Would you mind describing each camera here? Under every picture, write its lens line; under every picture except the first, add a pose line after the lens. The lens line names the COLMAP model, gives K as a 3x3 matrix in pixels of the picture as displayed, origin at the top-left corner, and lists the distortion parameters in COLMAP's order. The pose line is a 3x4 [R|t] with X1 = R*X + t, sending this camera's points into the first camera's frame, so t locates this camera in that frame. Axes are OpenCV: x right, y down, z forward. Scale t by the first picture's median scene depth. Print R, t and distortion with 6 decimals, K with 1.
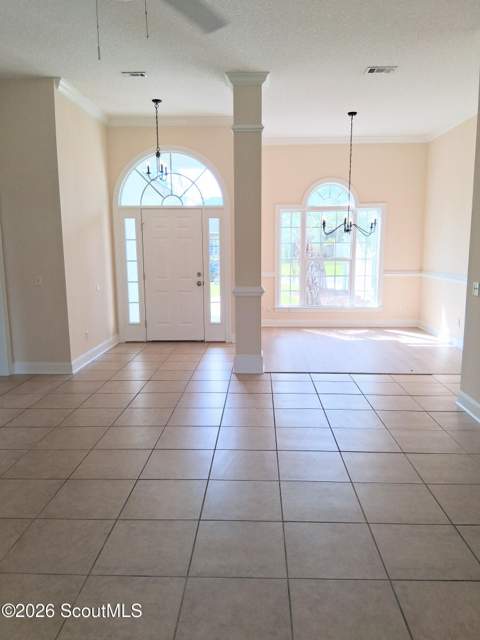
lens RADIAL K [[489.0, 0, 240.0], [0, 489.0, 320.0], [0, 0, 1]] dist [0.074367, 0.000559]
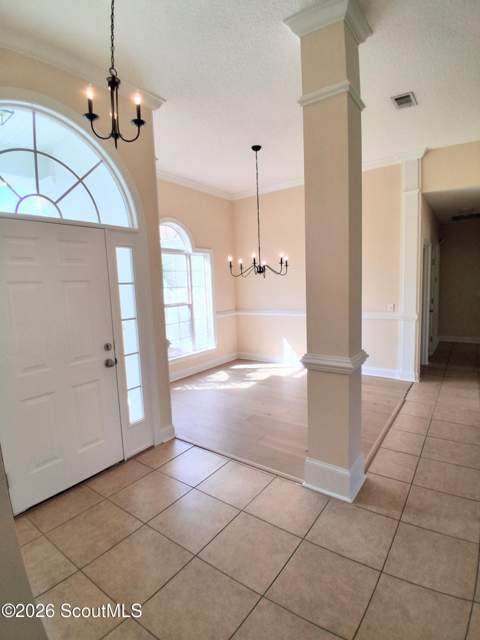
lens RADIAL K [[323.8, 0, 240.0], [0, 323.8, 320.0], [0, 0, 1]] dist [0.000771, -0.042265]
pose [[0.567437, -0.105524, 0.816627, -0.291884], [0.153190, 0.987969, 0.021220, -0.107885], [-0.809042, 0.113058, 0.576775, 0.665164]]
